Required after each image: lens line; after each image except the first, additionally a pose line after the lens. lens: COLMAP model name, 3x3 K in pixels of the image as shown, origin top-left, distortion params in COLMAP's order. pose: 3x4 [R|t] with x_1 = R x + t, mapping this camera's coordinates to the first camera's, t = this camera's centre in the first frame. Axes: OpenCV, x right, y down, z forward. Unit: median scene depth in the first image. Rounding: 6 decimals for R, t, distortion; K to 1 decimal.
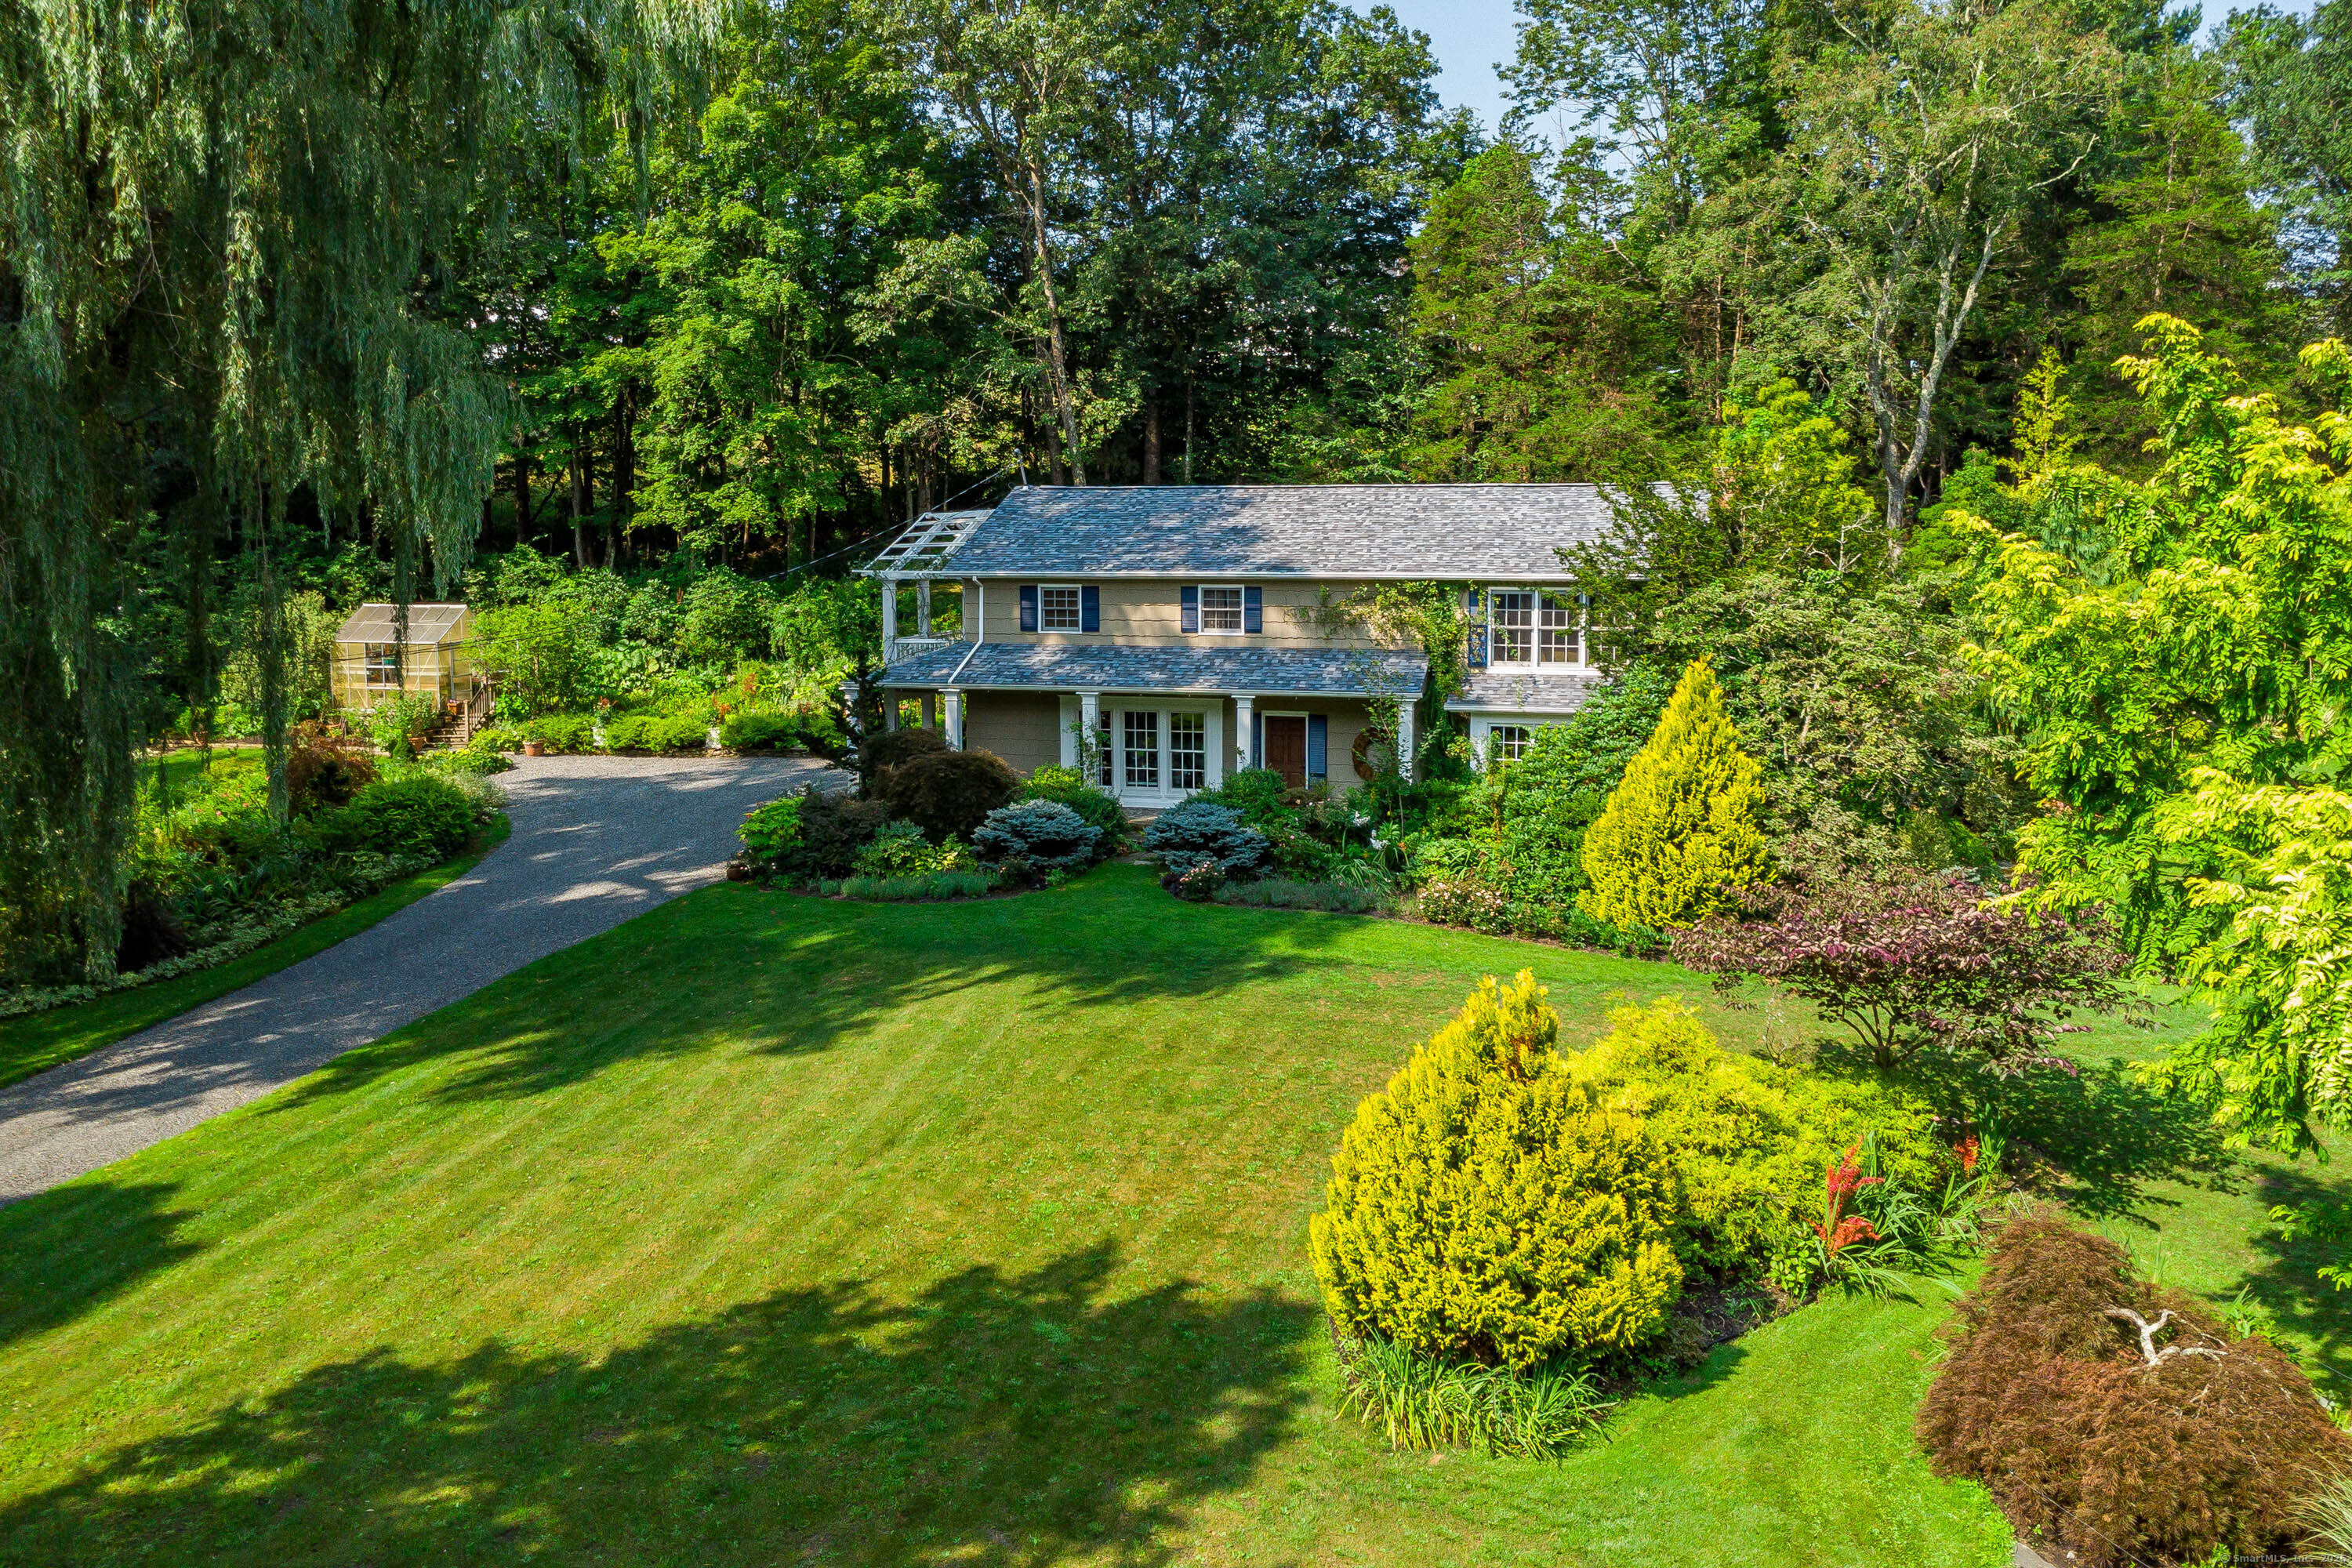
lens RADIAL K [[1732.4, 0, 1222.2], [0, 1732.4, 676.7], [0, 0, 1]] dist [0.023488, -0.001392]
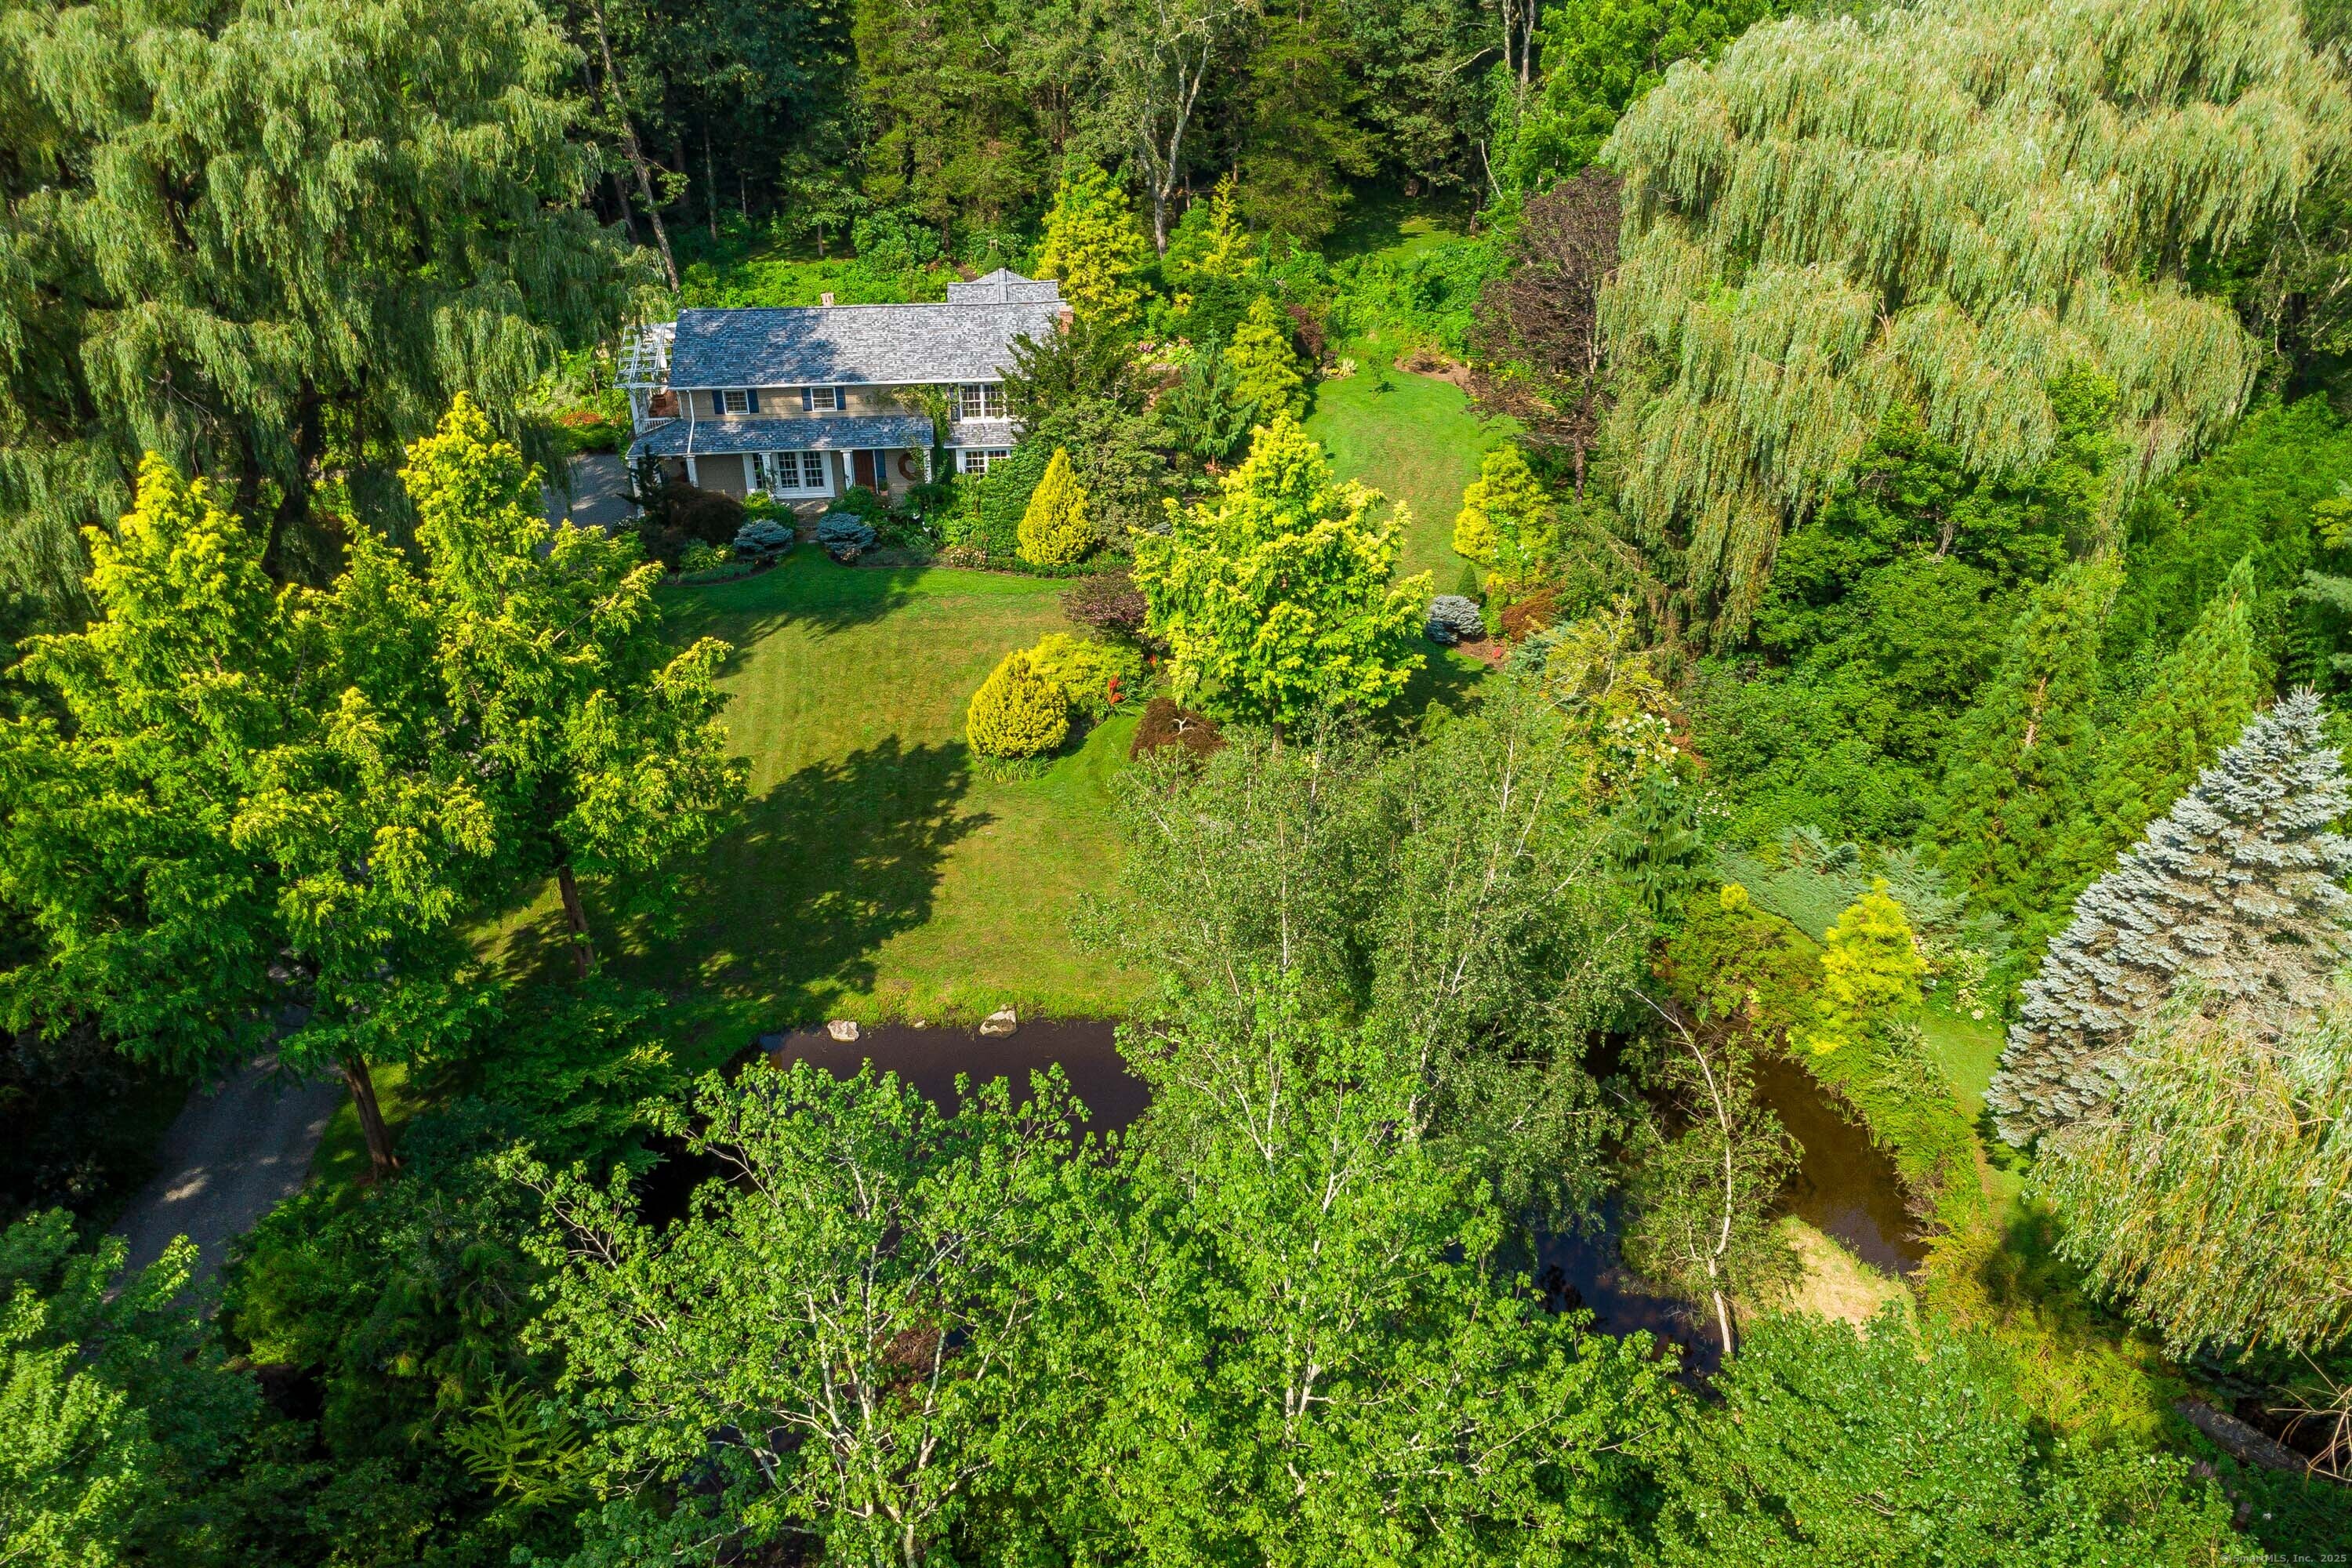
lens RADIAL K [[1705.5, 0, 1176.0], [0, 1705.5, 784.0], [0, 0, 1]] dist [0.013066, -0.000187]
pose [[0.942487, -0.170215, 0.287655, -0.265927], [0.023599, 0.892356, 0.450715, -0.533988], [-0.333409, -0.418005, 0.845050, -0.994436]]
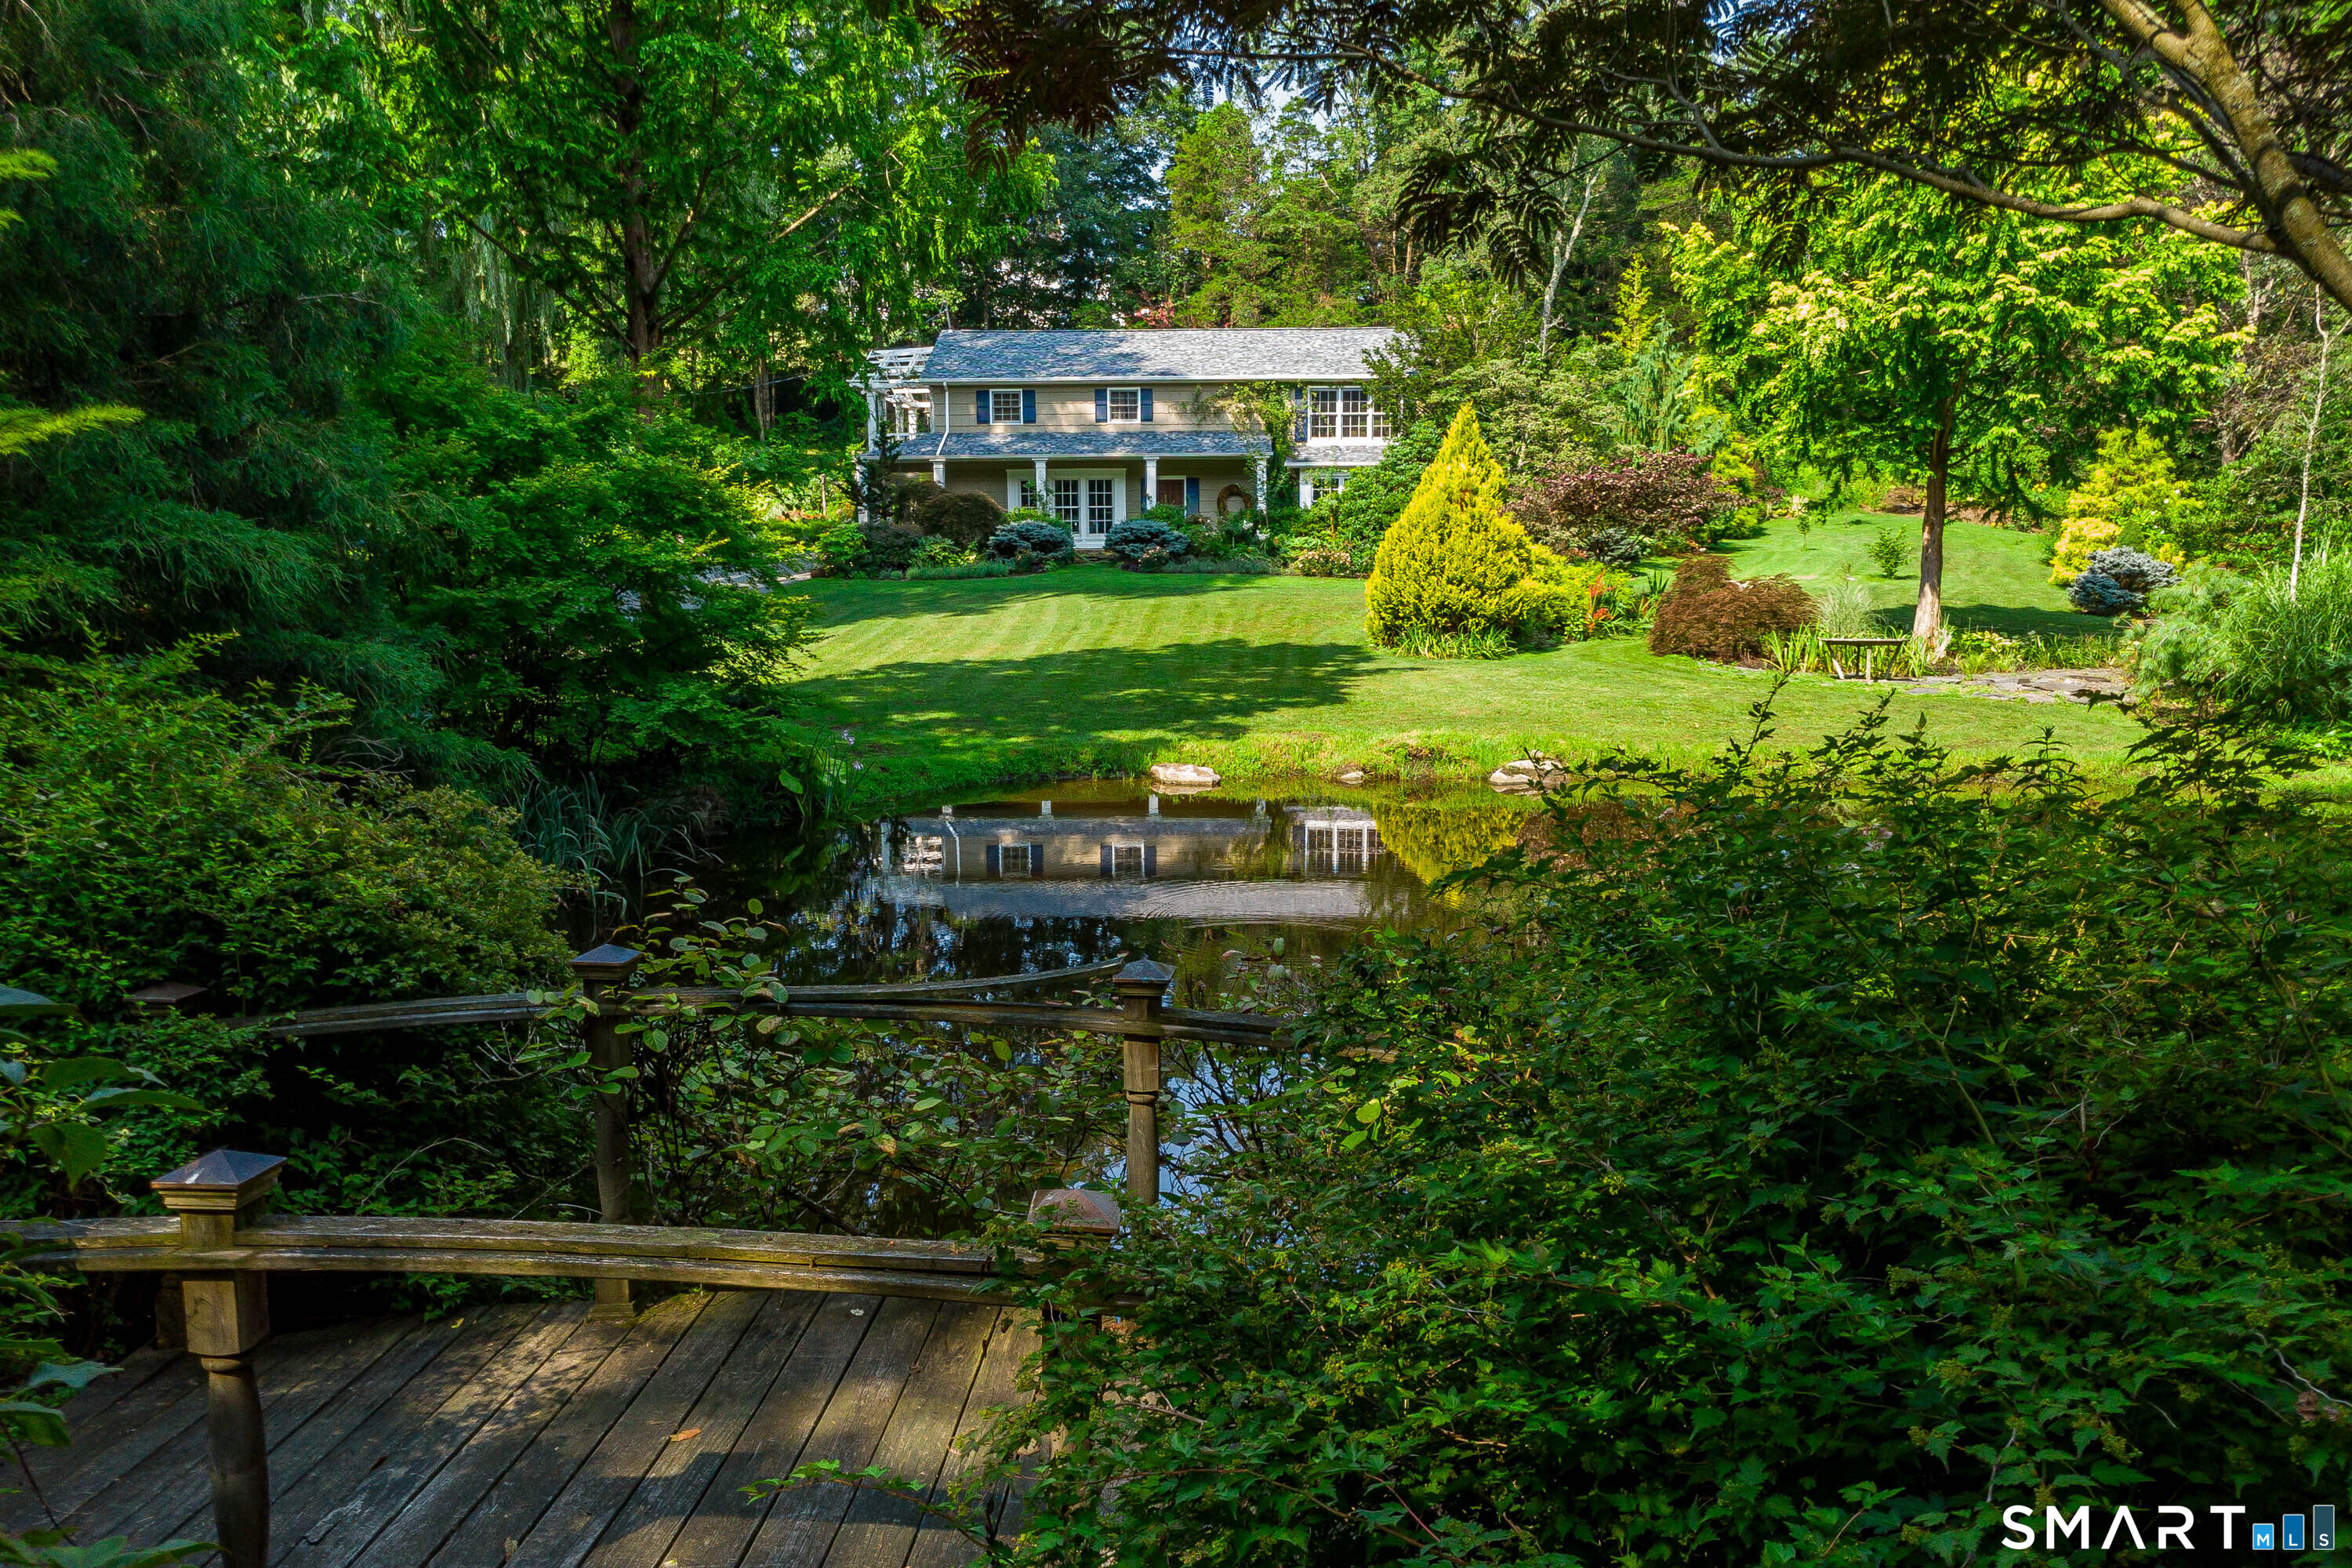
lens RADIAL K [[1735.1, 0, 1185.3], [0, 1735.1, 824.6], [0, 0, 1]] dist [0.001517, -0.004389]
pose [[0.974251, -0.042657, 0.221395, -0.296721], [0.025856, 0.996599, 0.078237, 0.205411], [-0.223980, -0.070498, 0.972041, -0.455296]]
